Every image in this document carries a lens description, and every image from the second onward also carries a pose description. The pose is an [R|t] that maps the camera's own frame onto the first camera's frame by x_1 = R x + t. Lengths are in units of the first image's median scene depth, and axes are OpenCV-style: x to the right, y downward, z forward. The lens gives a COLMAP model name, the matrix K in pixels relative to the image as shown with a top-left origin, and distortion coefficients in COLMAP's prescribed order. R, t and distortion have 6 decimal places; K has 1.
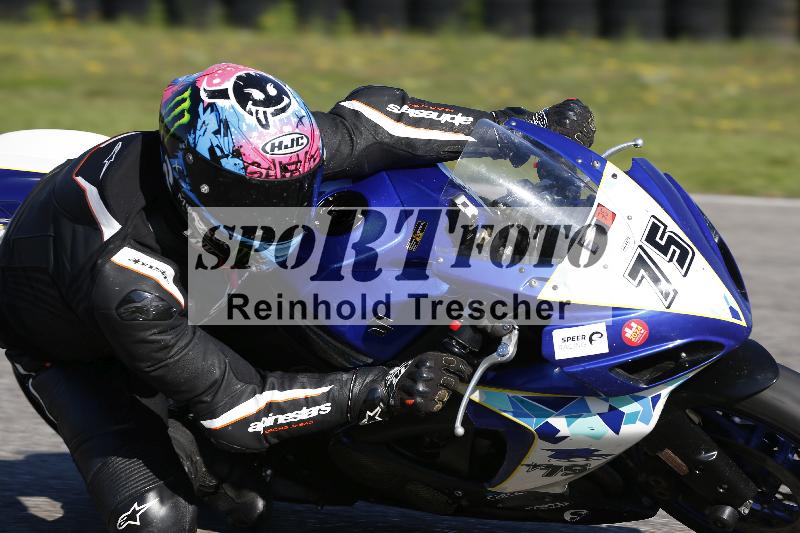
lens RADIAL K [[4342.3, 0, 407.0], [0, 4342.3, 266.3], [0, 0, 1]] dist [6.047639, 0.000000]
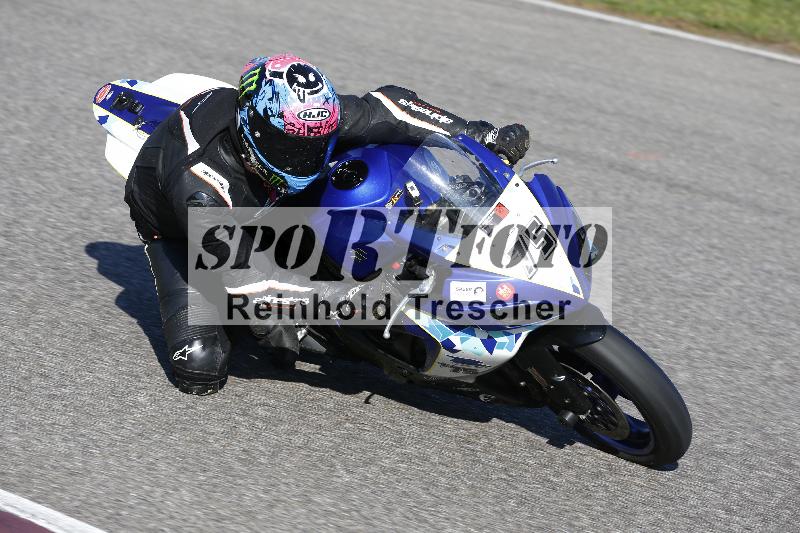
lens RADIAL K [[4869.1, 0, 380.0], [0, 4869.1, 253.7], [0, 0, 1]] dist [2.778781, 0.000000]
pose [[0.979991, 0.193066, -0.048410, 0.084255], [-0.192232, 0.981117, 0.021361, -0.021341], [0.051620, -0.011628, 0.998599, -0.663766]]
